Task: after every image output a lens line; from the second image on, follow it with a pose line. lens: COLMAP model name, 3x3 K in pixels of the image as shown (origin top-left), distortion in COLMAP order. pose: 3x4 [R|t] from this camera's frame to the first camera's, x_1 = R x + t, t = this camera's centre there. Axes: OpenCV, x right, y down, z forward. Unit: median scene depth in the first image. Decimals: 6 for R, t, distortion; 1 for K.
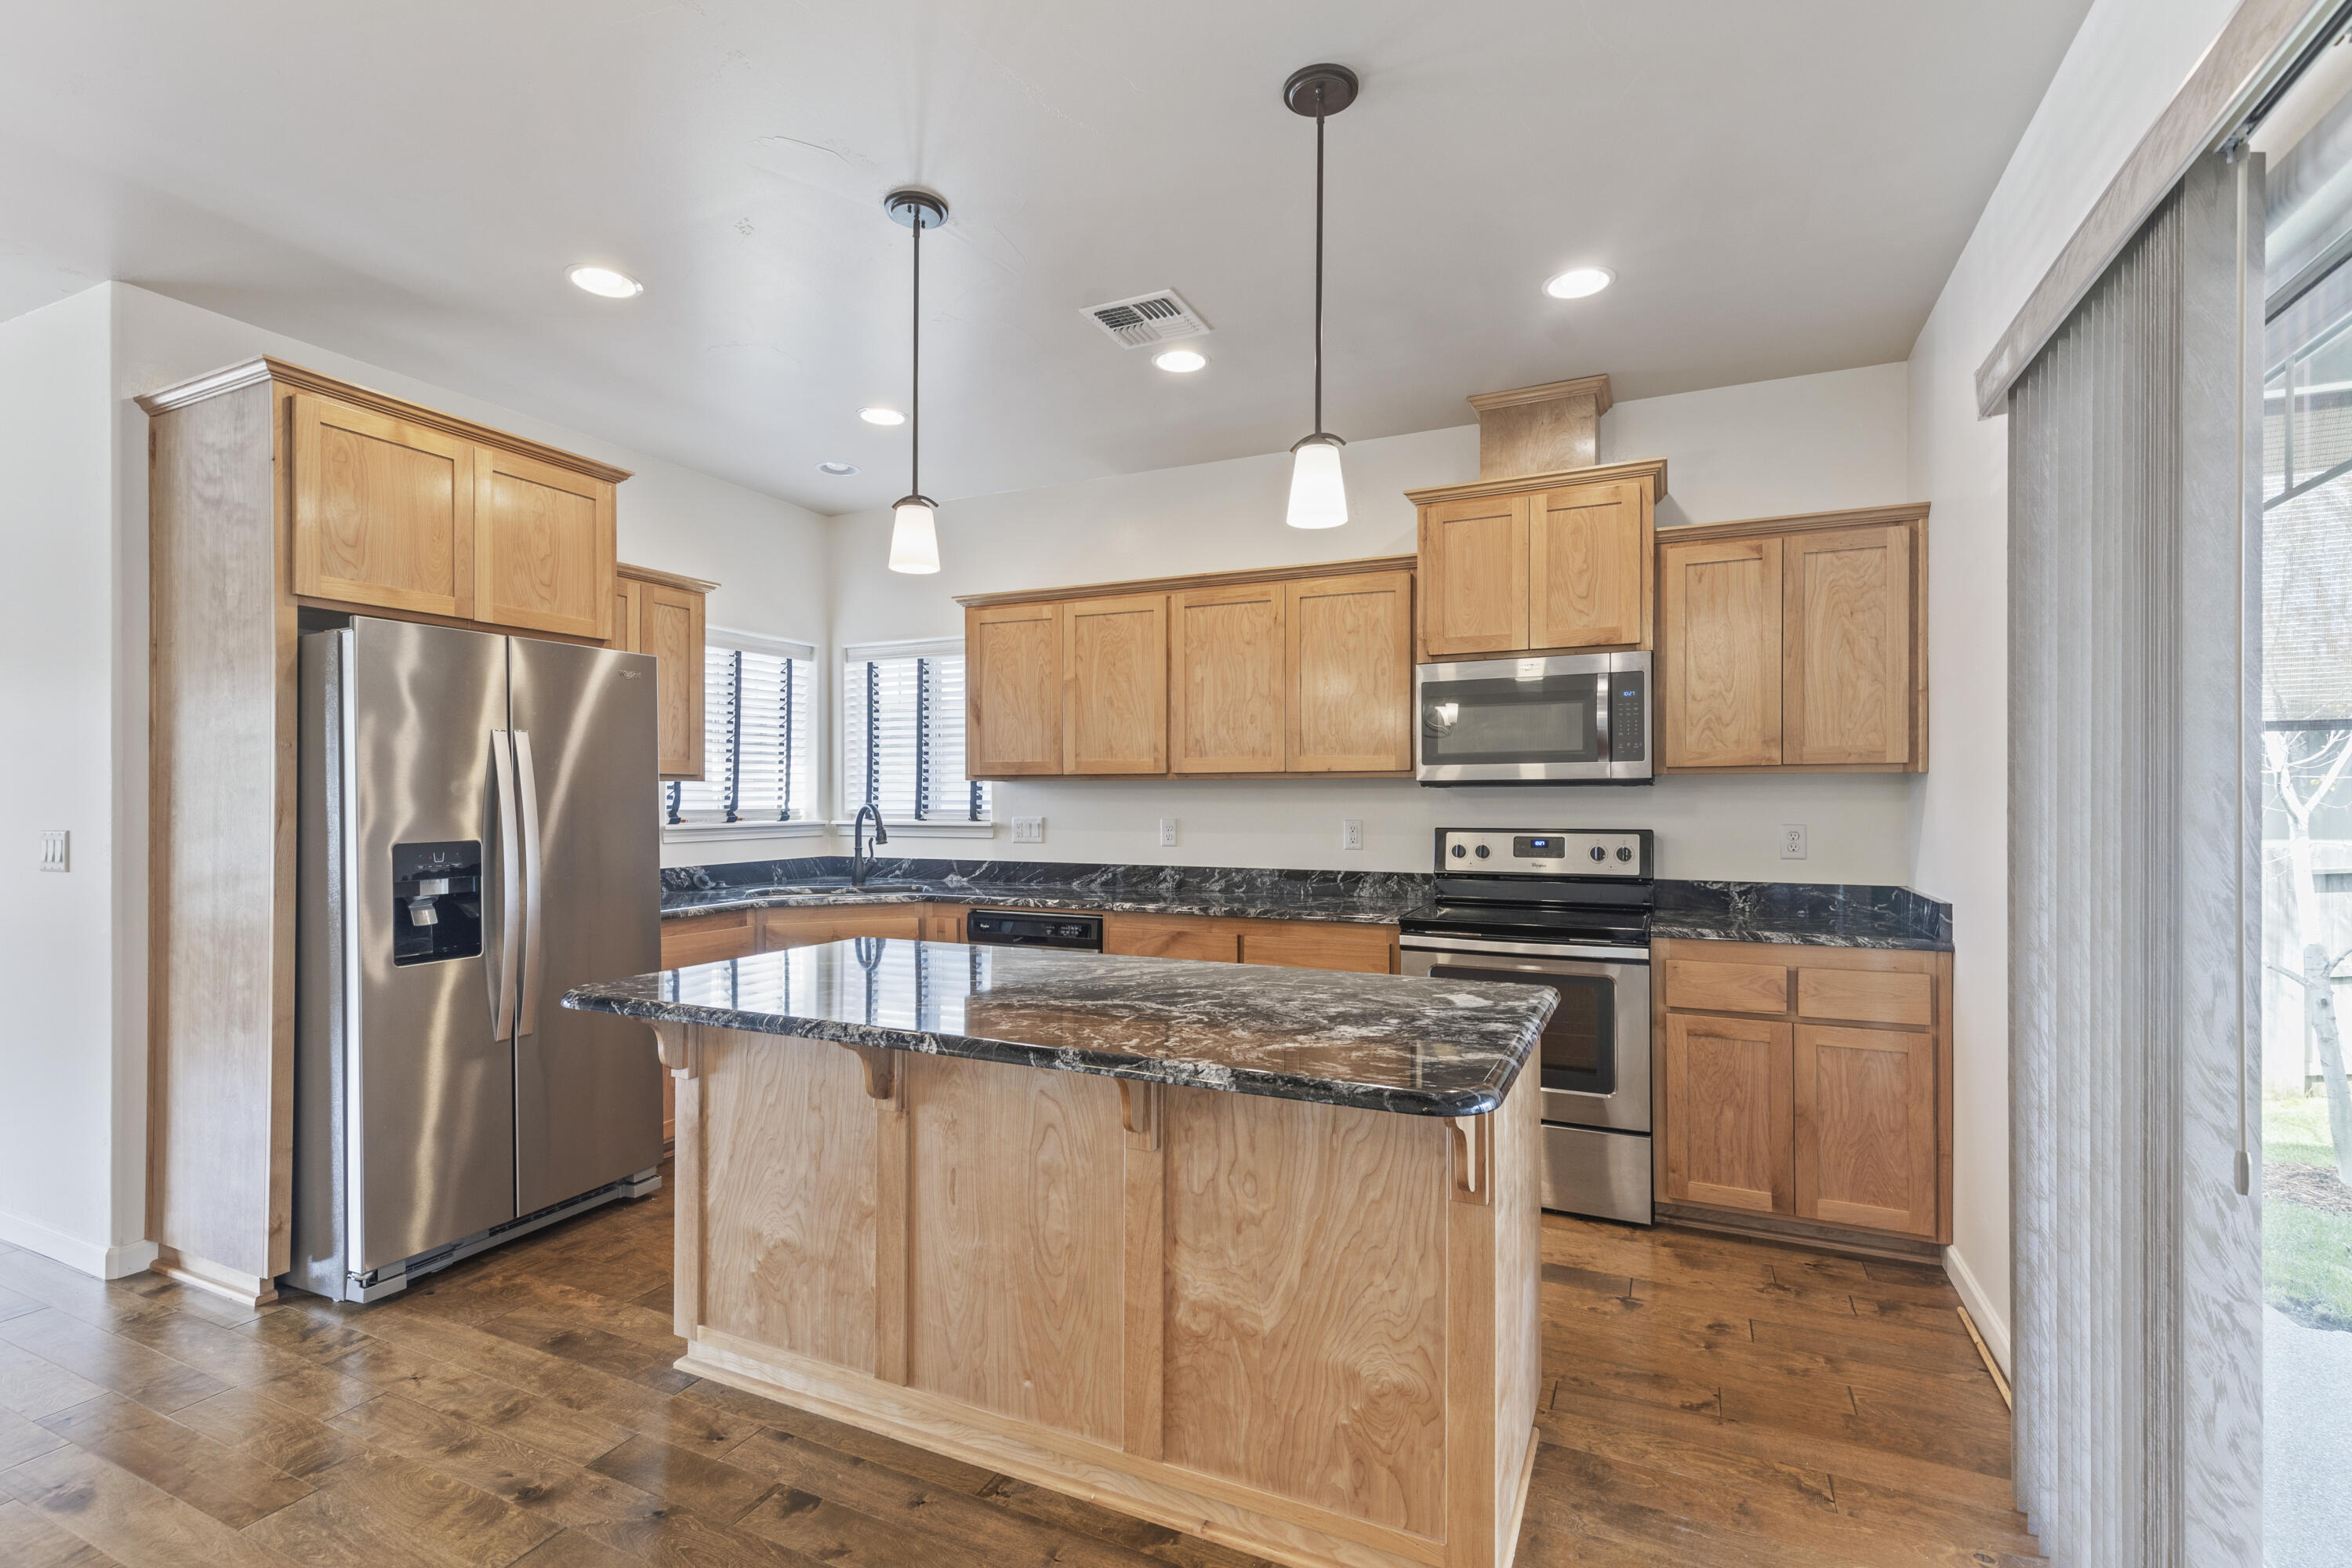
lens RADIAL K [[1071.9, 0, 1151.0], [0, 1071.9, 795.7], [0, 0, 1]] dist [0.003852, -0.000882]
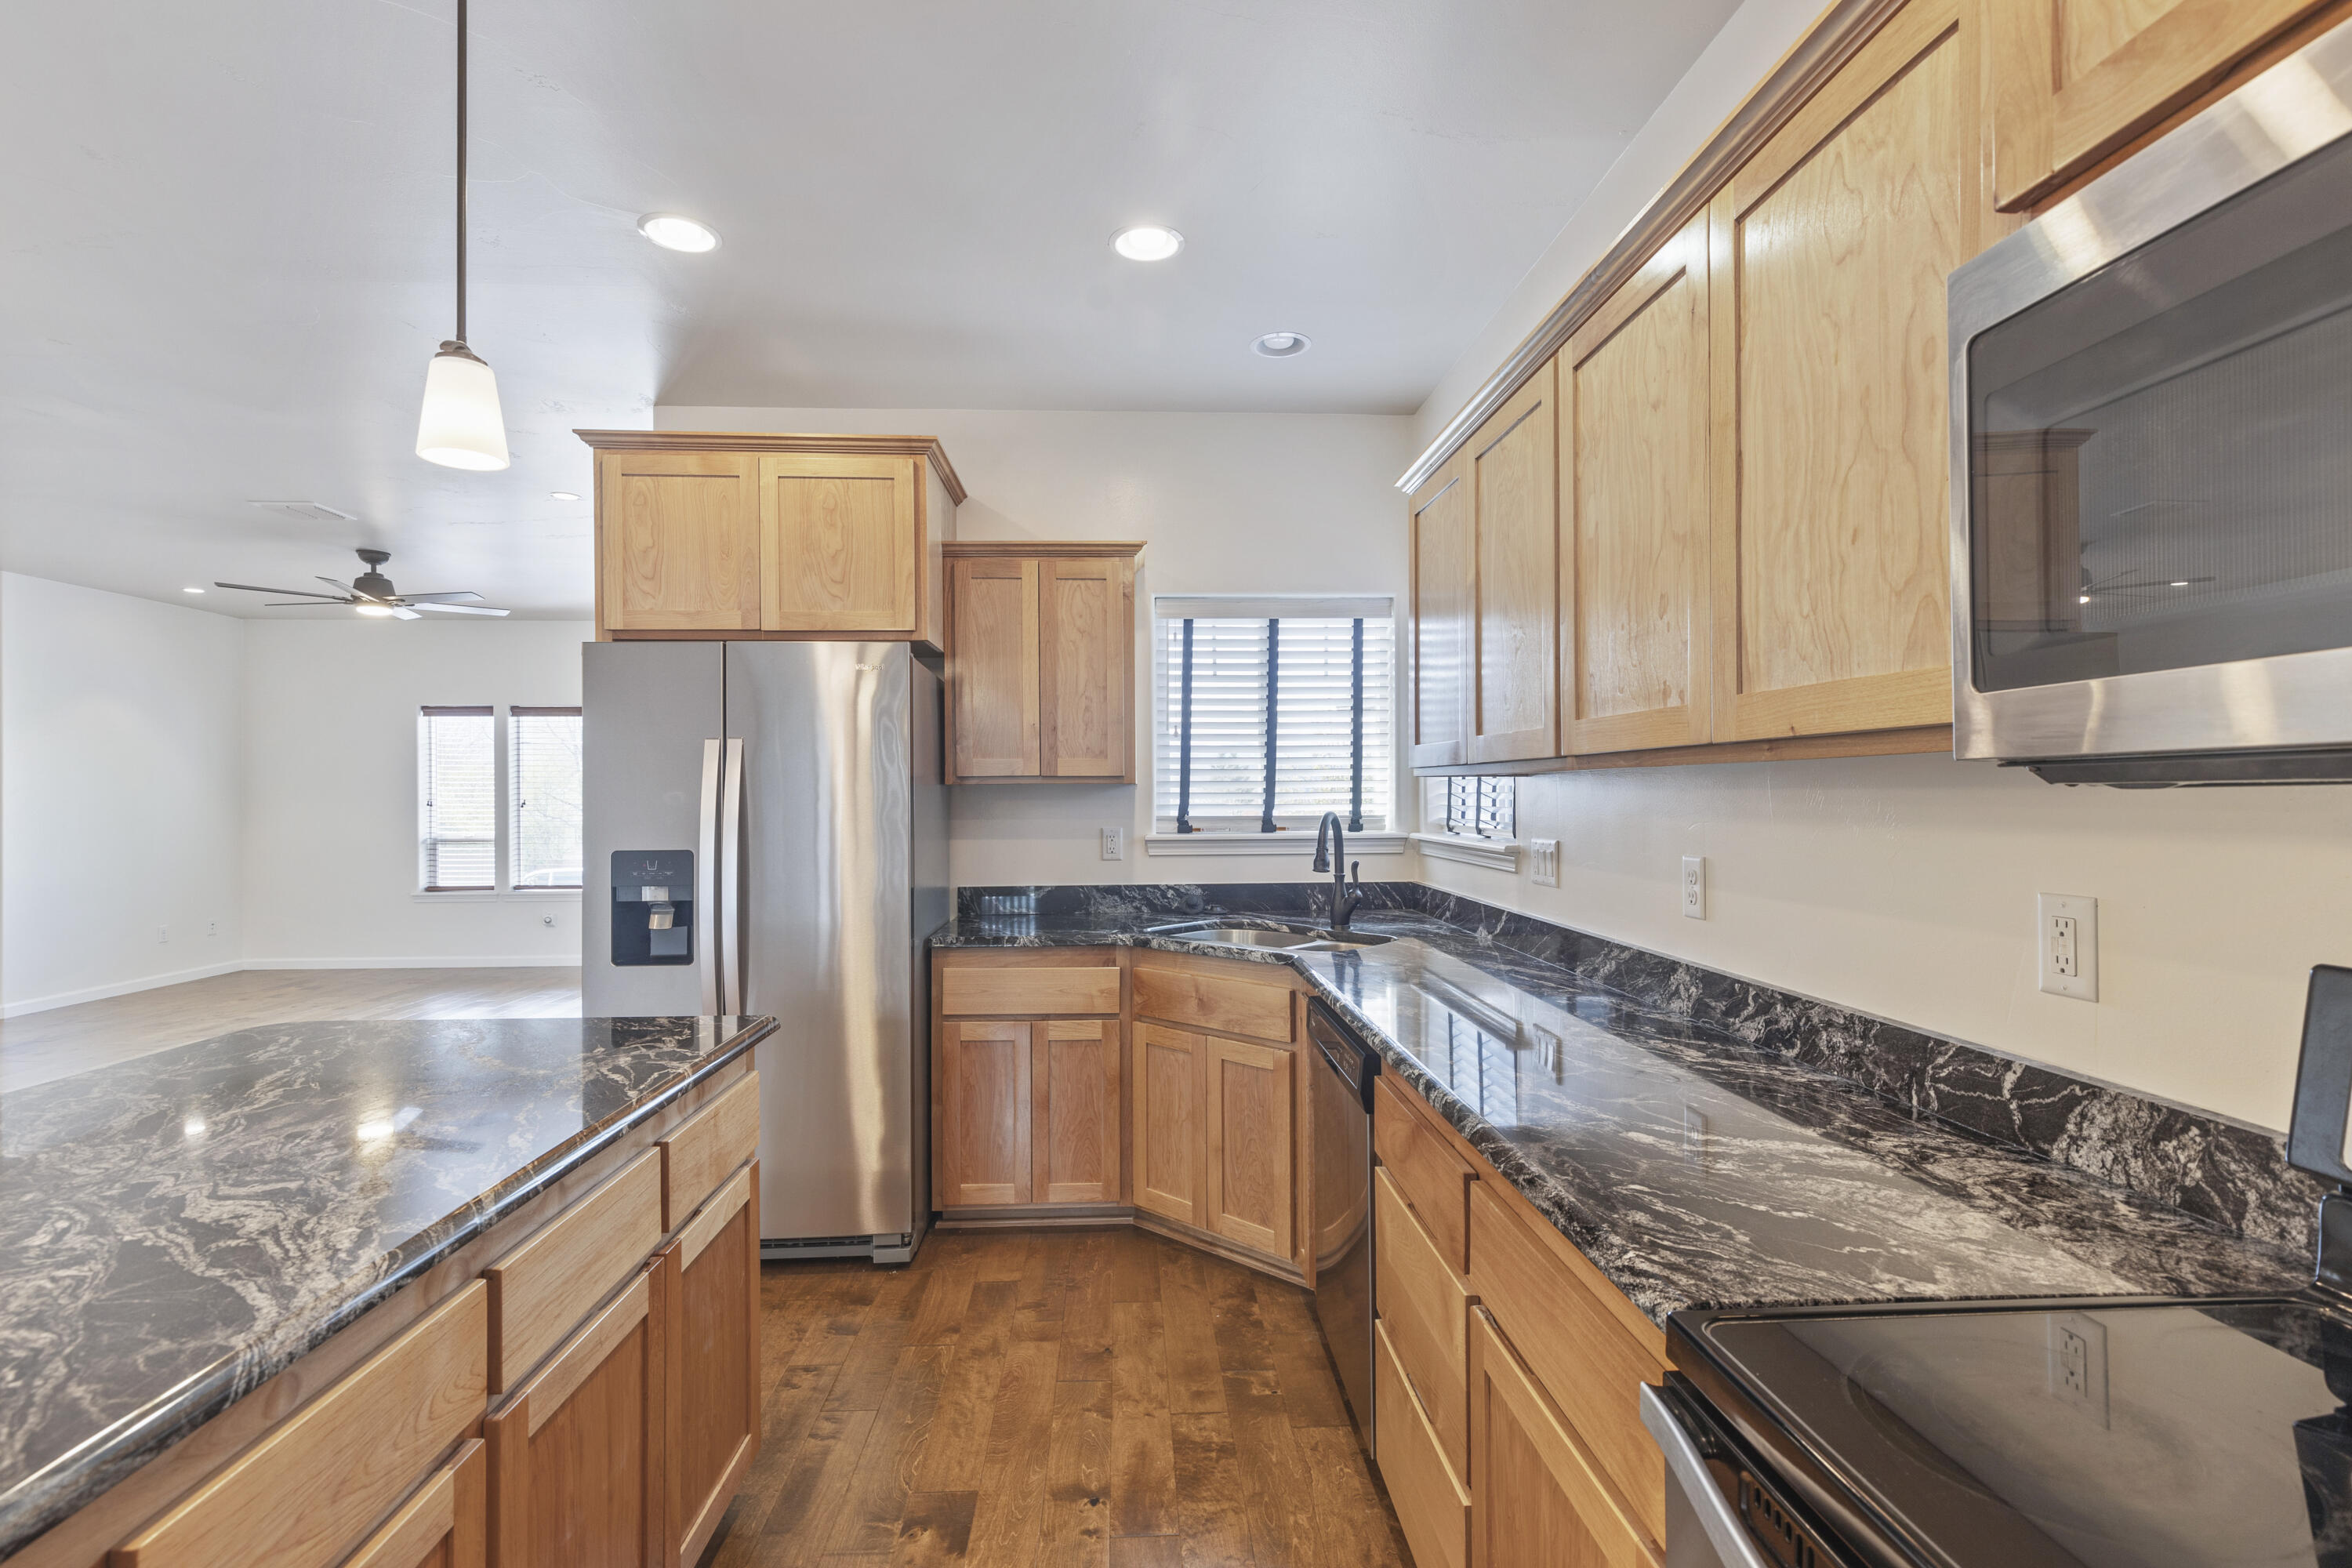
lens RADIAL K [[1071.9, 0, 1180.5], [0, 1071.9, 791.2], [0, 0, 1]] dist [0.003852, -0.000882]
pose [[0.474927, -0.003244, -0.880019, 0.377528], [0.005102, 0.999987, -0.000932, -0.007442], [0.880010, -0.004047, 0.474937, 0.737401]]
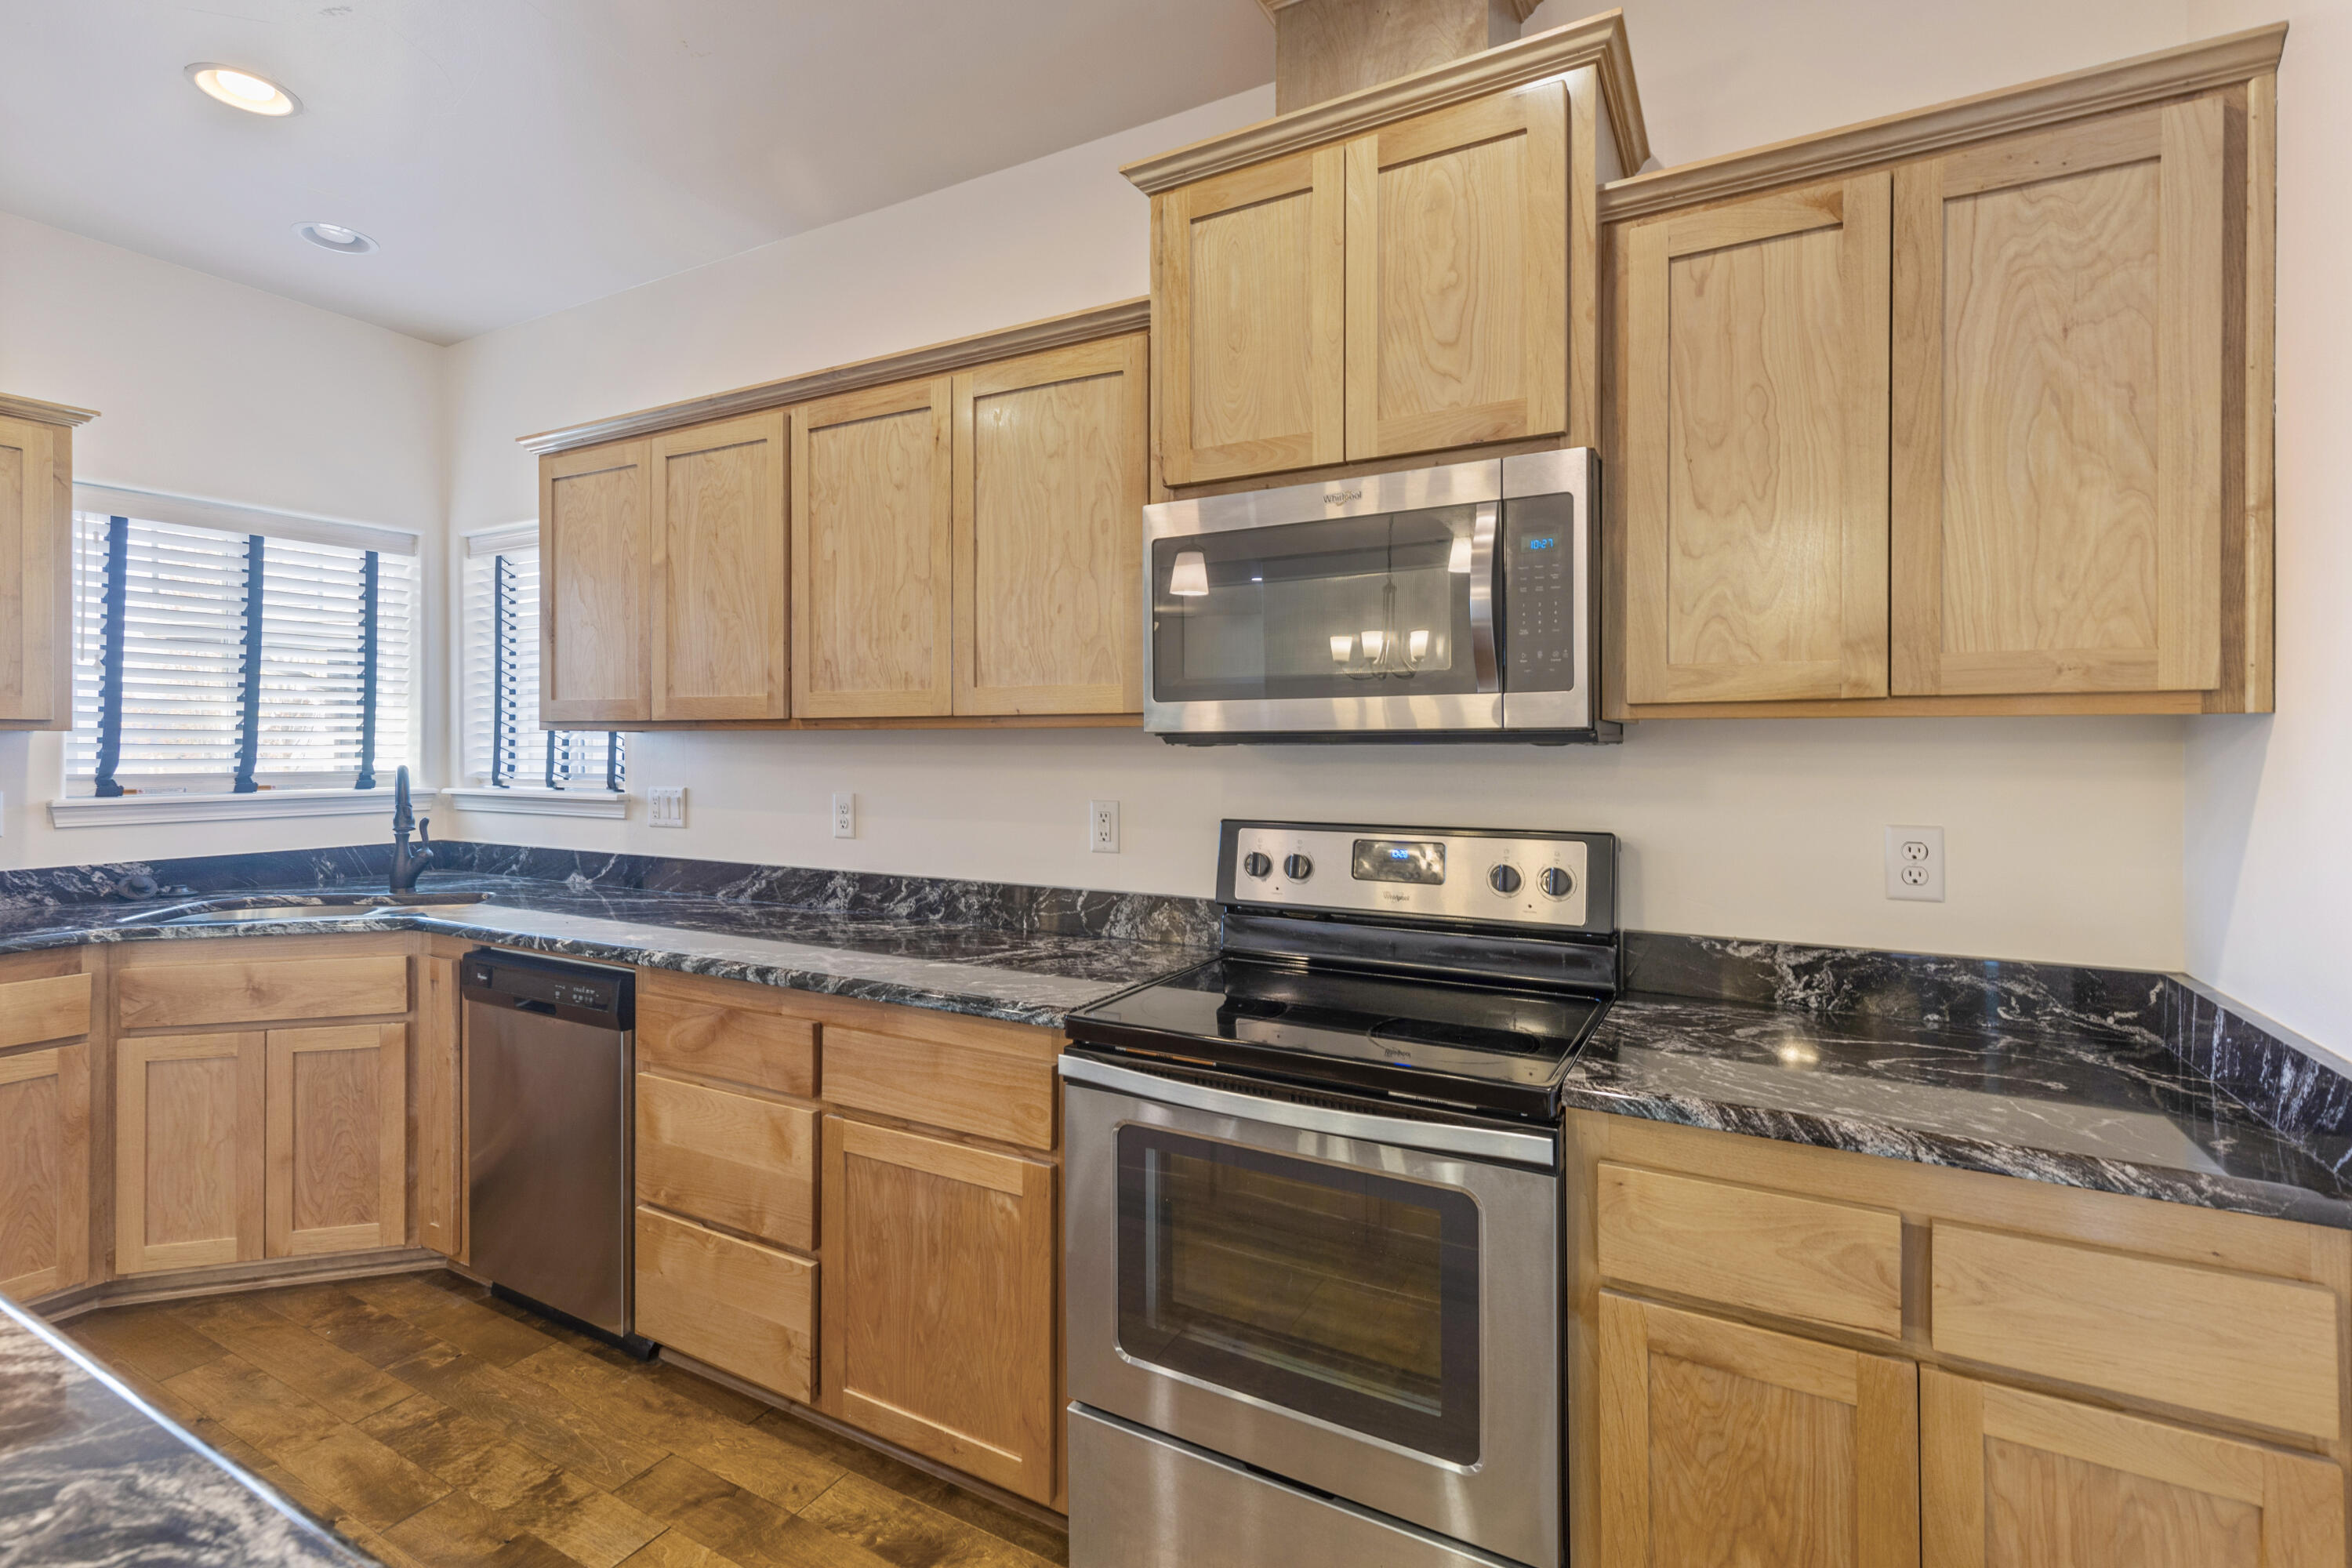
lens RADIAL K [[1071.9, 0, 1155.0], [0, 1071.9, 742.6], [0, 0, 1]] dist [0.003852, -0.000882]
pose [[0.997452, 0.002700, -0.071294, 0.291071], [-0.002972, 0.999989, -0.003715, -0.007027], [0.071284, 0.003918, 0.997448, 0.492190]]
